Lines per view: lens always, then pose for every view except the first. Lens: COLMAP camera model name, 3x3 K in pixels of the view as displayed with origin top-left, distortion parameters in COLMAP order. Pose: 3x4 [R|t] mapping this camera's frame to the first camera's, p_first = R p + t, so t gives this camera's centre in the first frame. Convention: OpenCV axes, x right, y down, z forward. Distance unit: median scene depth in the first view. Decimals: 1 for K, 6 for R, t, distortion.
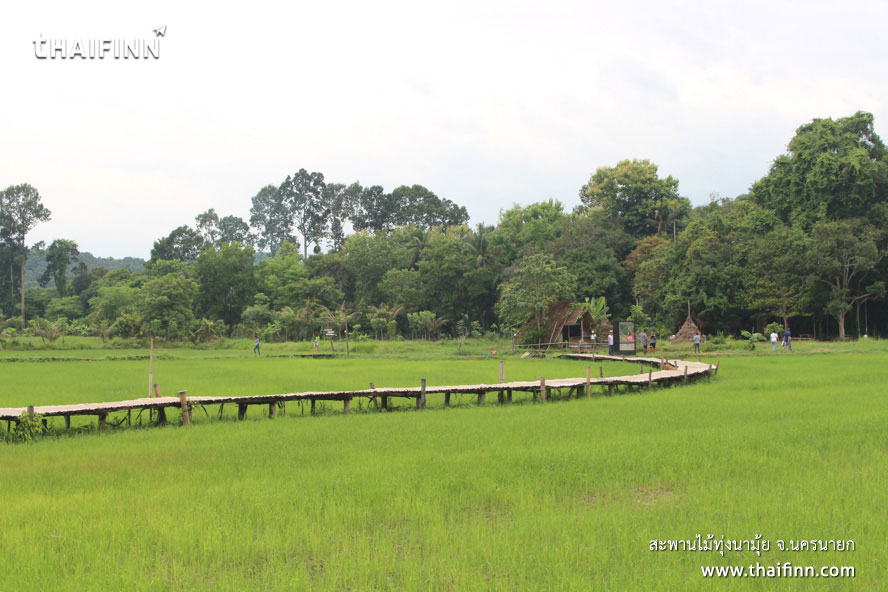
lens RADIAL K [[1464.2, 0, 444.0], [0, 1464.2, 296.0], [0, 0, 1]] dist [-0.013780, 0.191615]
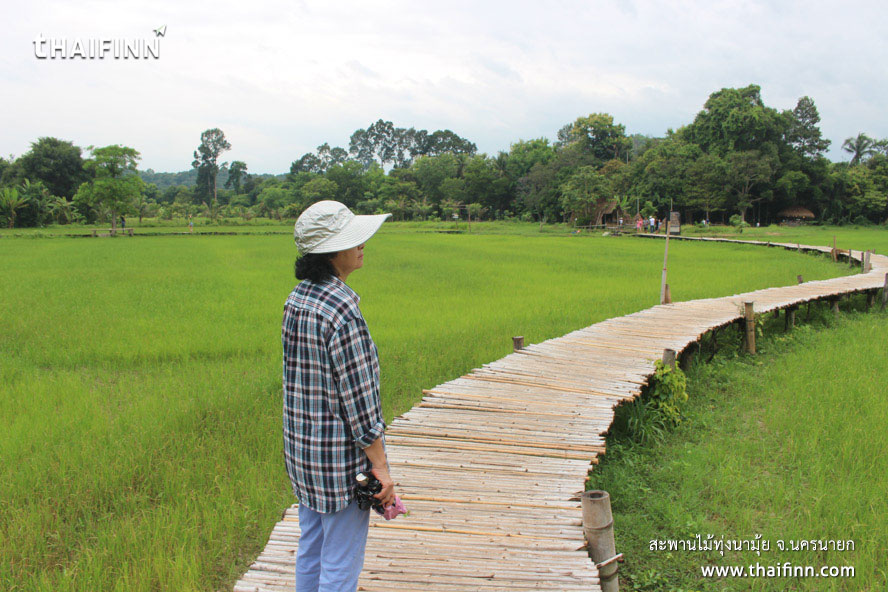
lens RADIAL K [[775.1, 0, 444.0], [0, 775.1, 296.0], [0, 0, 1]] dist [-0.151029, 0.152532]
pose [[0.999577, 0.008194, 0.027895, -0.060064], [-0.011645, 0.991976, 0.125892, 0.003747], [-0.026639, -0.126164, 0.991652, 0.120572]]
